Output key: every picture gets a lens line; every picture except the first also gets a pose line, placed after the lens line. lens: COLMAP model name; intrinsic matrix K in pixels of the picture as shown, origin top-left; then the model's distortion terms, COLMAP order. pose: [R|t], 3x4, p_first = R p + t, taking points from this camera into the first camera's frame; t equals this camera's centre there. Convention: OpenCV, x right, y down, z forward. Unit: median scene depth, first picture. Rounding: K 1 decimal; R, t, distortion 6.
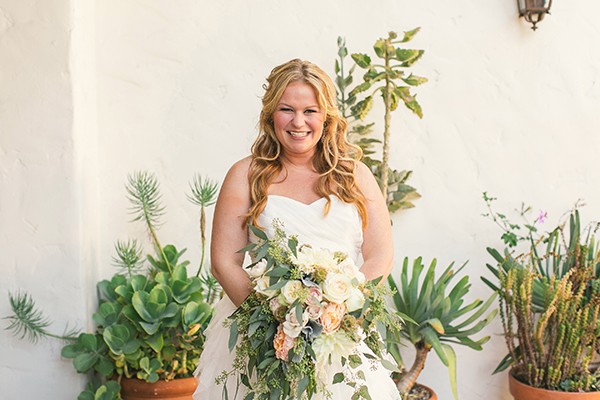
lens RADIAL K [[860.6, 0, 300.0], [0, 860.6, 200.0], [0, 0, 1]] dist [0.009012, -0.003815]
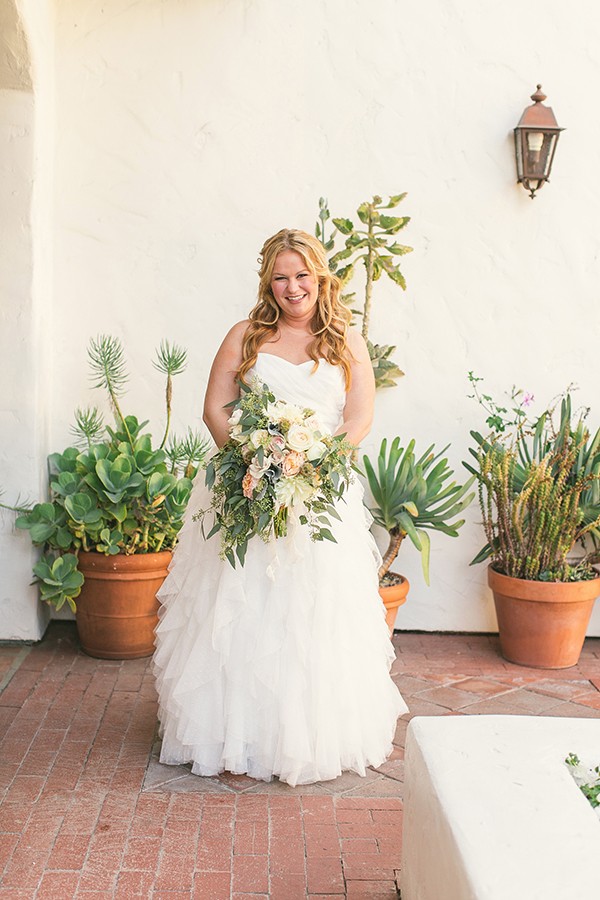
lens RADIAL K [[1290.9, 0, 307.7], [0, 1290.9, 450.0], [0, 0, 1]] dist [0.009012, -0.003815]
pose [[0.998904, 0.034848, 0.031238, -0.002875], [-0.036126, 0.998493, 0.041322, 0.025459], [-0.029750, -0.042405, 0.998657, -0.415808]]
